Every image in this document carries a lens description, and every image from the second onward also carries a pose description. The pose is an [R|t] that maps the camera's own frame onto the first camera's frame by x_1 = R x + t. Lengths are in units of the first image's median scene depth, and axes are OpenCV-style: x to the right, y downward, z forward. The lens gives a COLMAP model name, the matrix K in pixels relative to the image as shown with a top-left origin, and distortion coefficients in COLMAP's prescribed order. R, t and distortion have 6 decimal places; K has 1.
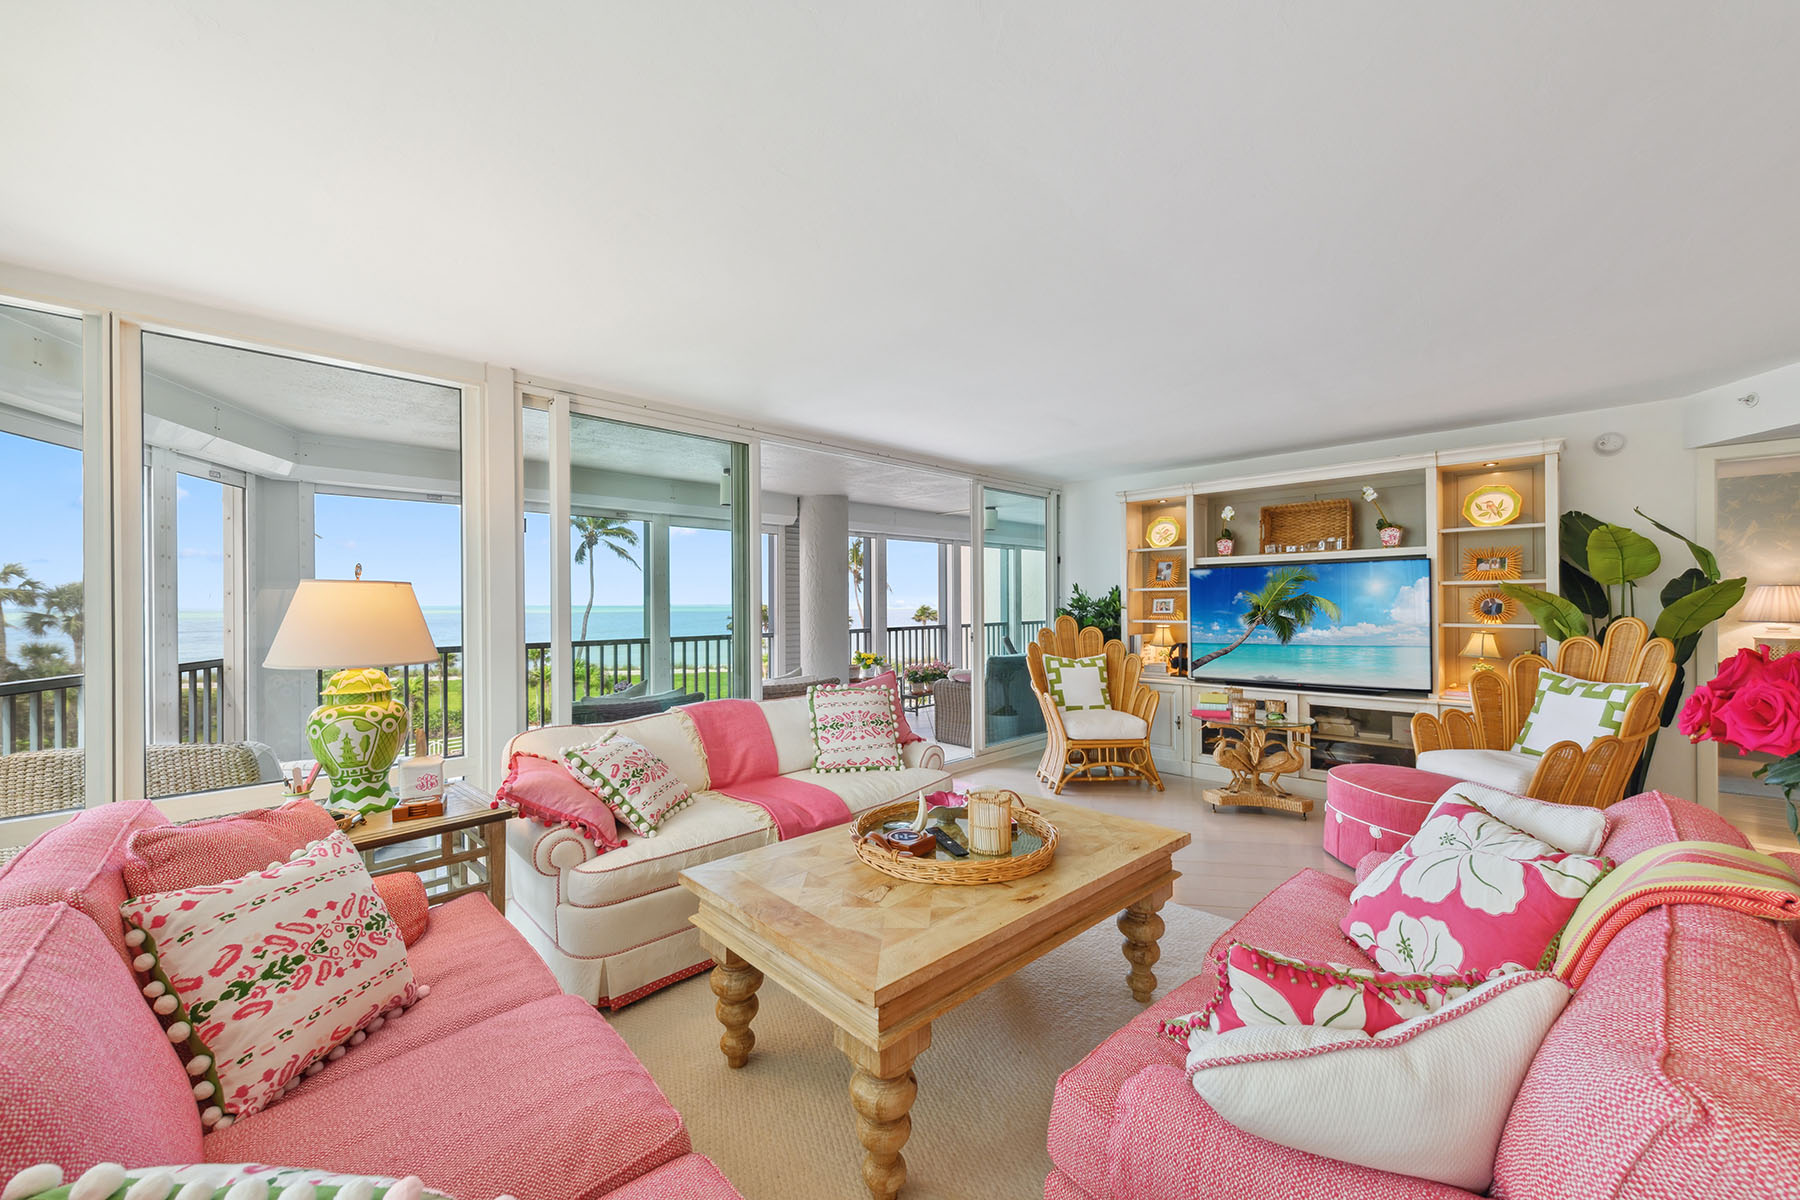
lens RADIAL K [[718.1, 0, 900.0], [0, 718.1, 600.0], [0, 0, 1]] dist [-0.000159, 0.000040]
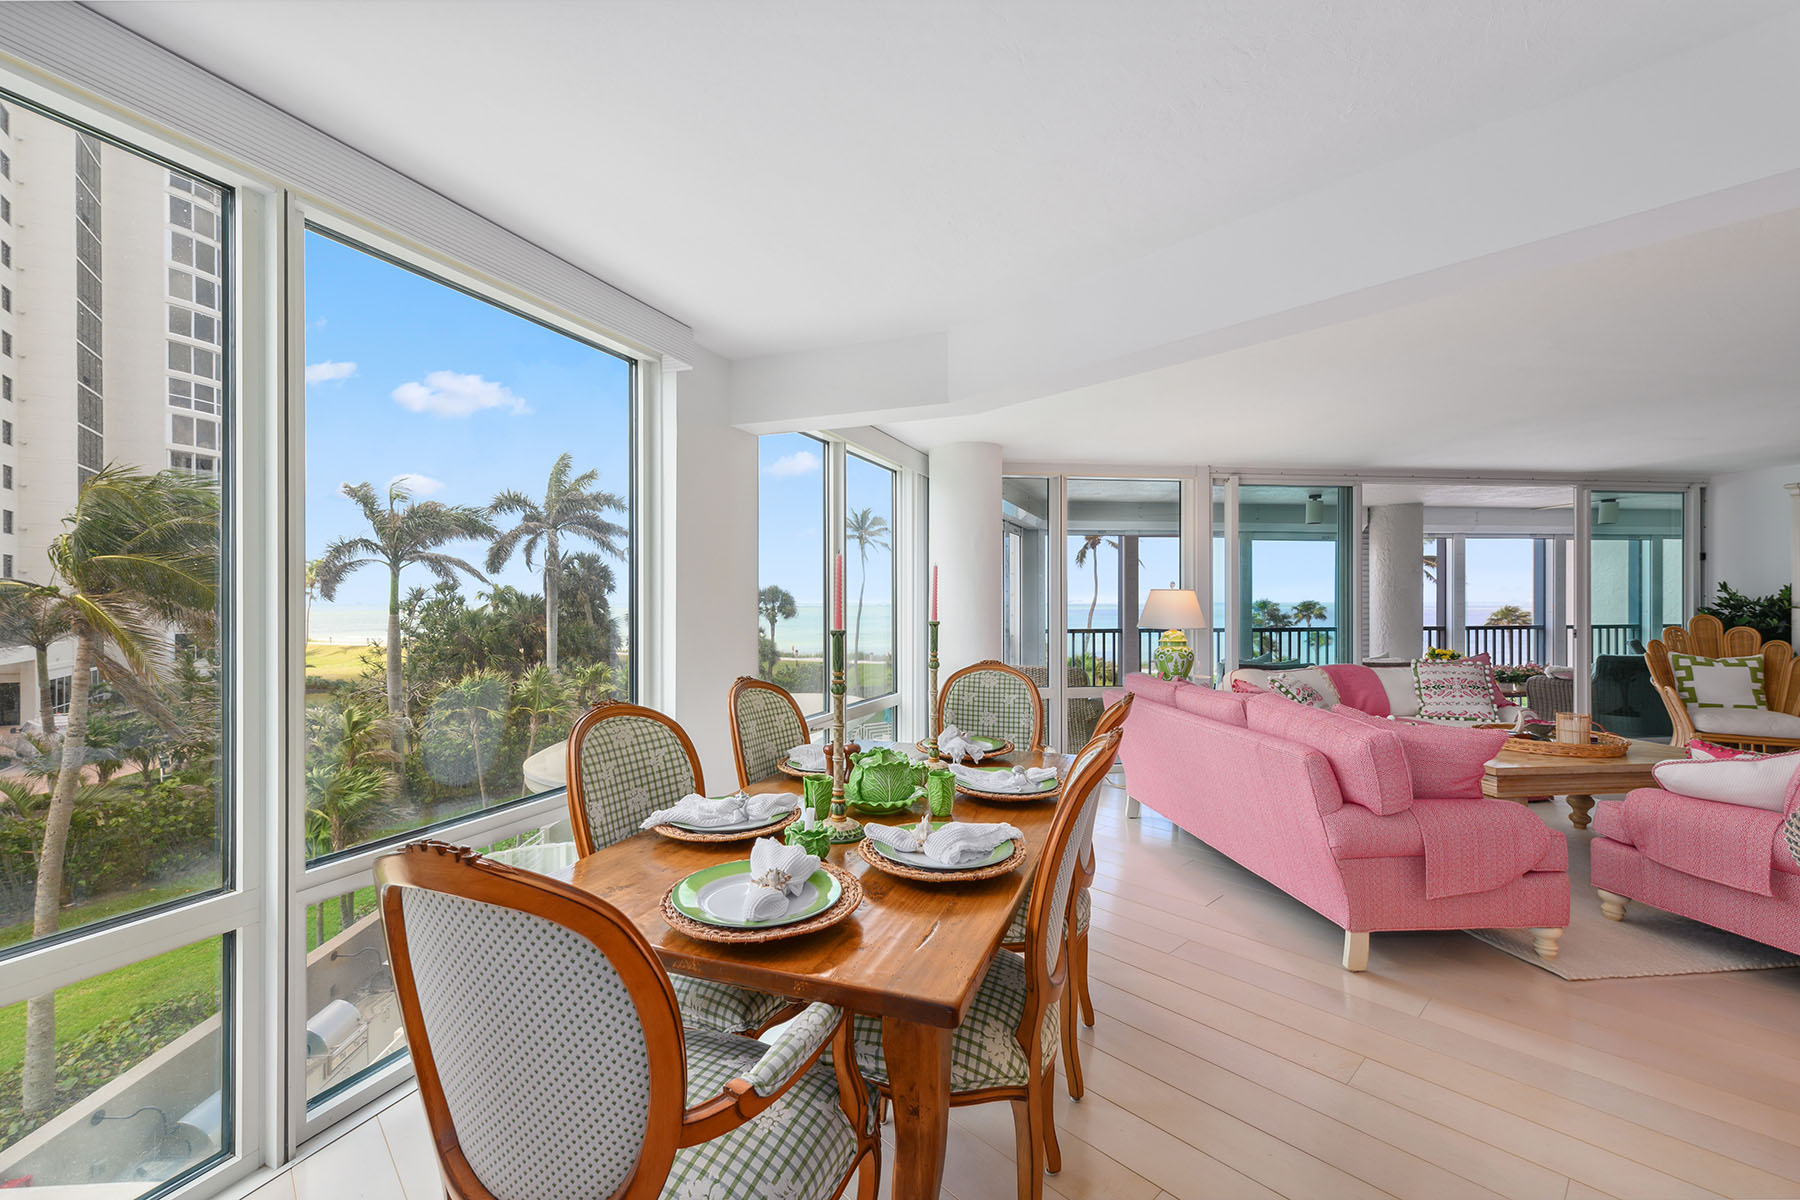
lens RADIAL K [[751.8, 0, 875.5], [0, 751.8, 602.5], [0, 0, 1]] dist [0.000750, 0.000316]
pose [[0.787092, 0.005507, -0.616811, -0.027350], [-0.001600, 0.999975, 0.006886, -0.000502], [0.616833, -0.004433, 0.787081, -0.500315]]
